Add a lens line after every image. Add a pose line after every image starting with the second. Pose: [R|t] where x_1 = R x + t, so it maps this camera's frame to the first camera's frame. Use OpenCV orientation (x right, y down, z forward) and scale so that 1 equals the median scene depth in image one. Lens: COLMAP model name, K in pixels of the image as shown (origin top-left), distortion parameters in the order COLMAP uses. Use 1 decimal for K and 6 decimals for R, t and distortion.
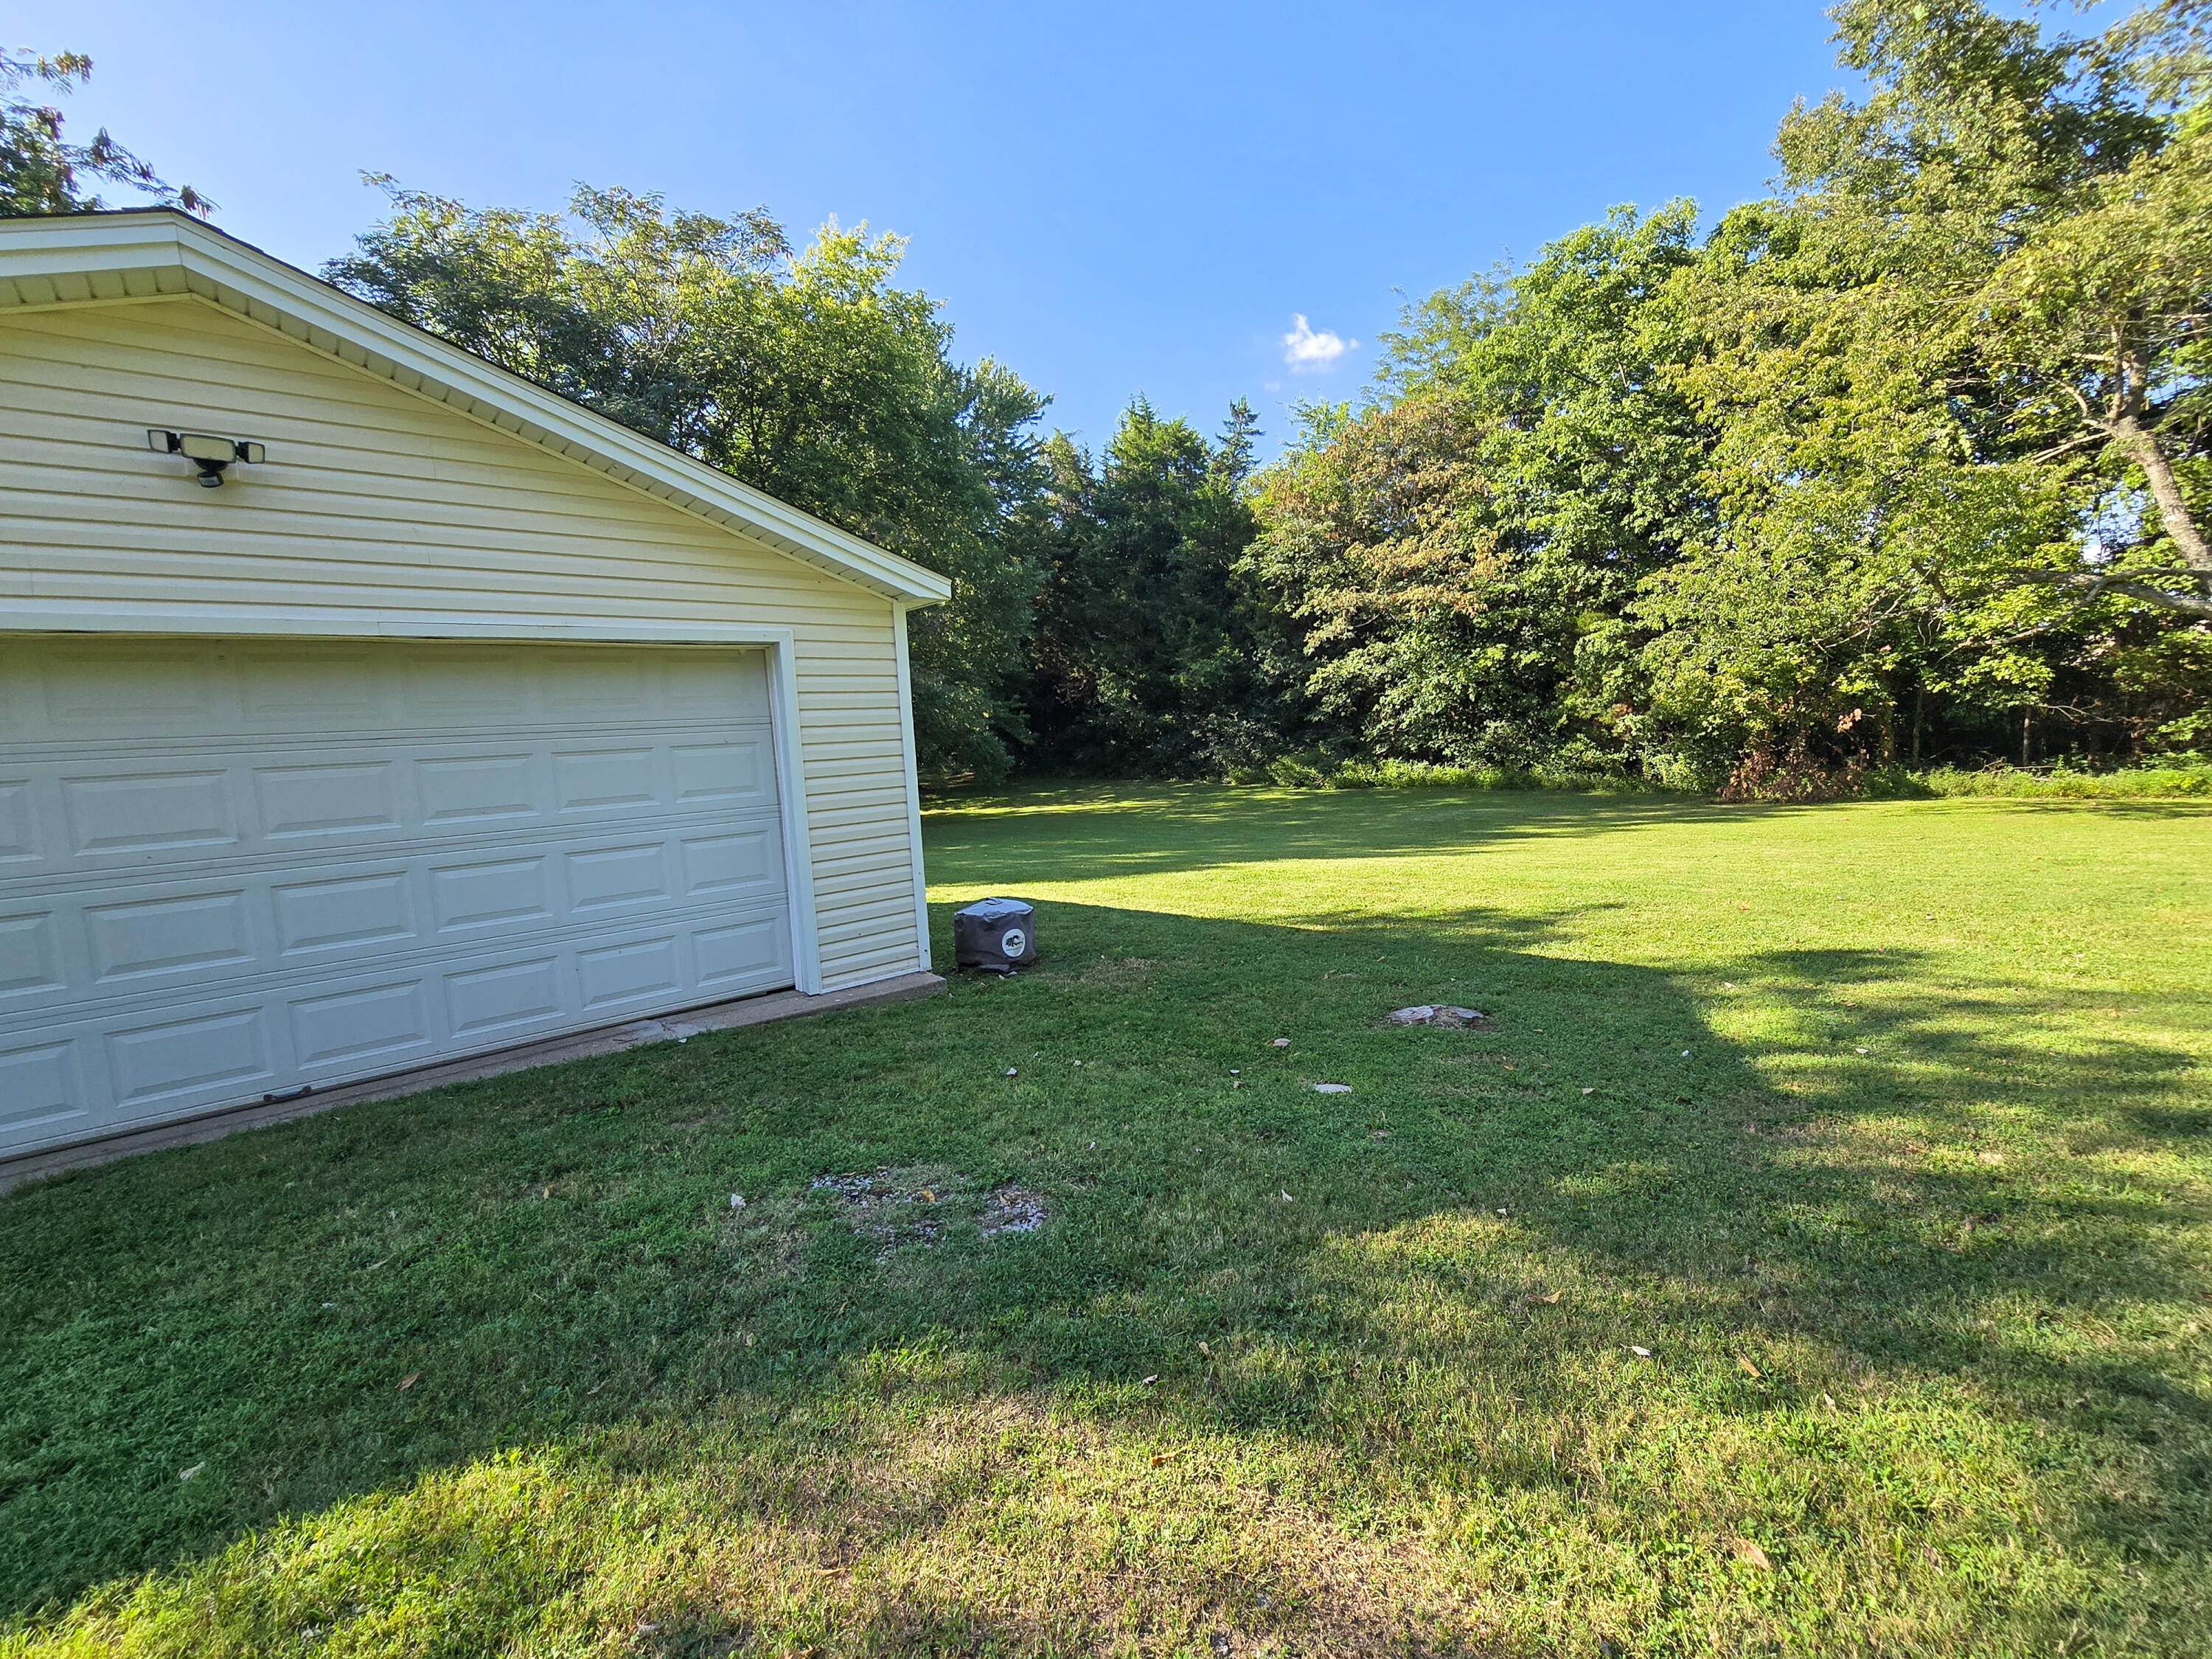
lens RADIAL K [[966.4, 0, 1151.1], [0, 966.4, 826.9], [0, 0, 1]] dist [-0.004463, 0.000140]
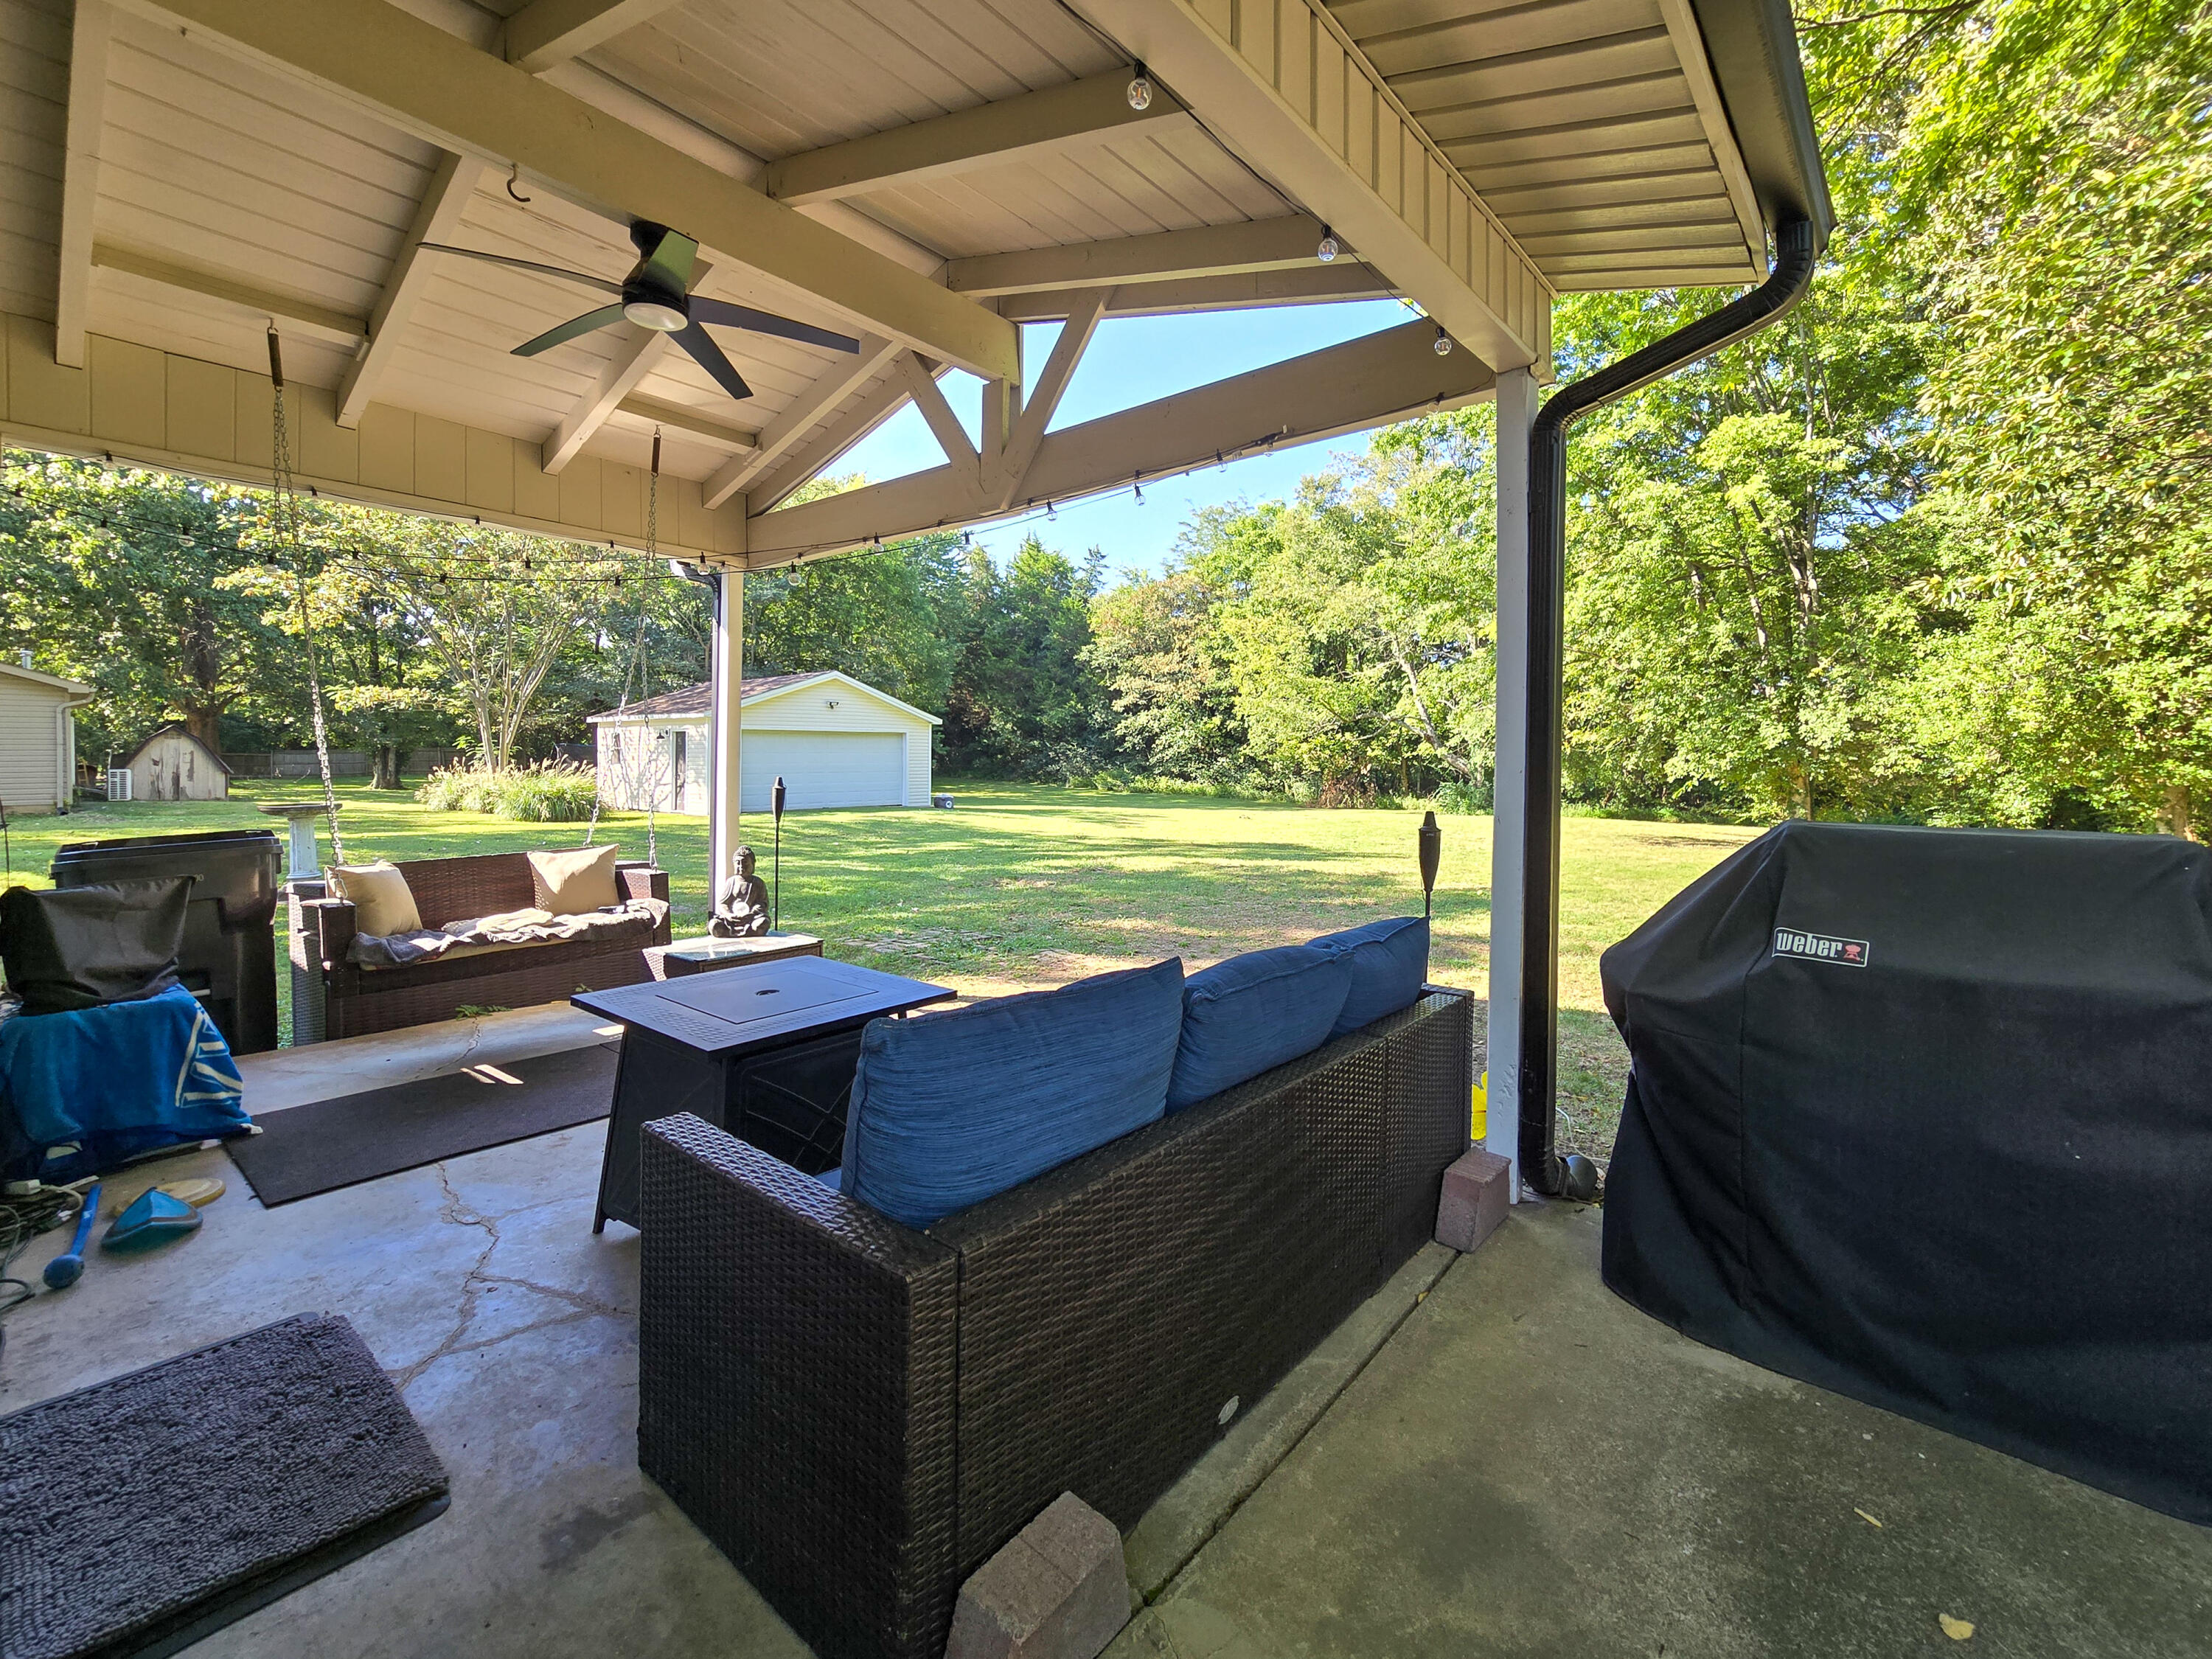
lens RADIAL K [[966.4, 0, 1150.0], [0, 966.4, 743.9], [0, 0, 1]] dist [-0.004463, 0.000140]
pose [[0.993152, 0.065568, 0.096691, 0.075212], [-0.055033, 0.992641, -0.107868, 0.067860], [-0.103053, 0.101808, 0.989452, -0.823347]]
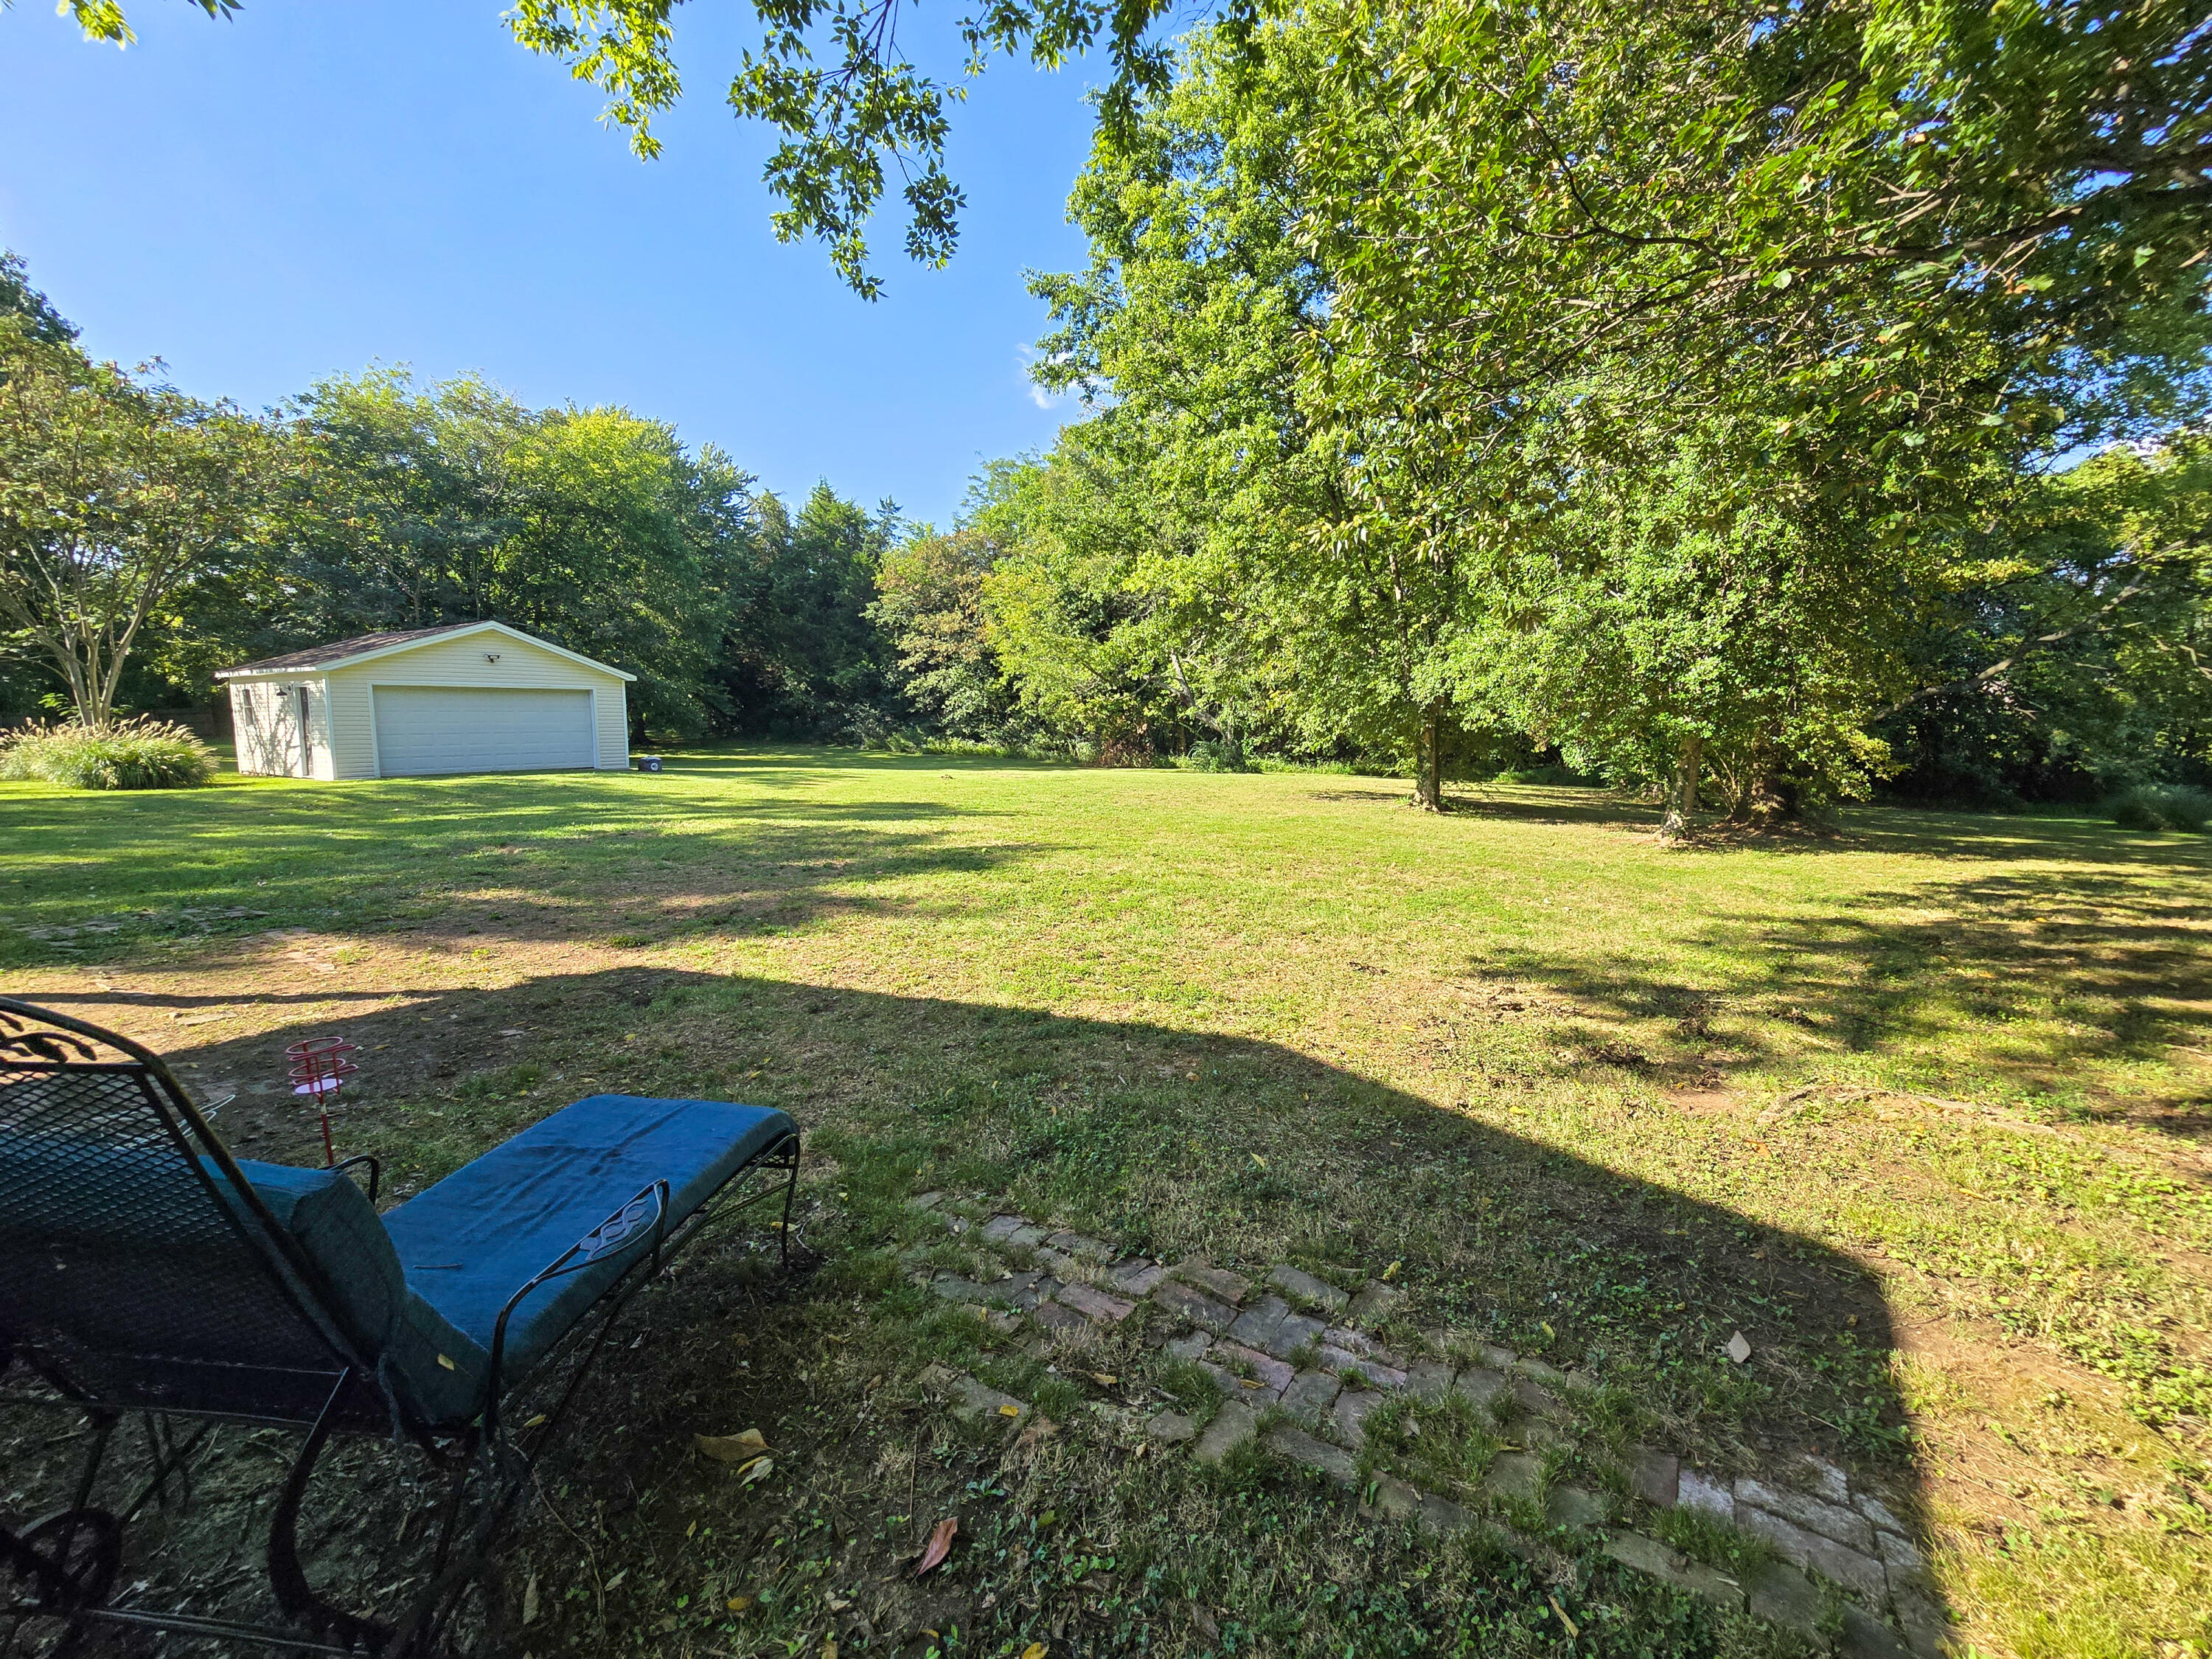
lens RADIAL K [[927.4, 0, 1134.2], [0, 927.4, 839.0], [0, 0, 1]] dist [-0.002041, -0.000310]
pose [[0.972839, 0.033520, 0.229042, 0.234407], [-0.040858, 0.998790, 0.027369, 0.060585], [-0.227848, -0.035984, 0.973032, -0.809405]]
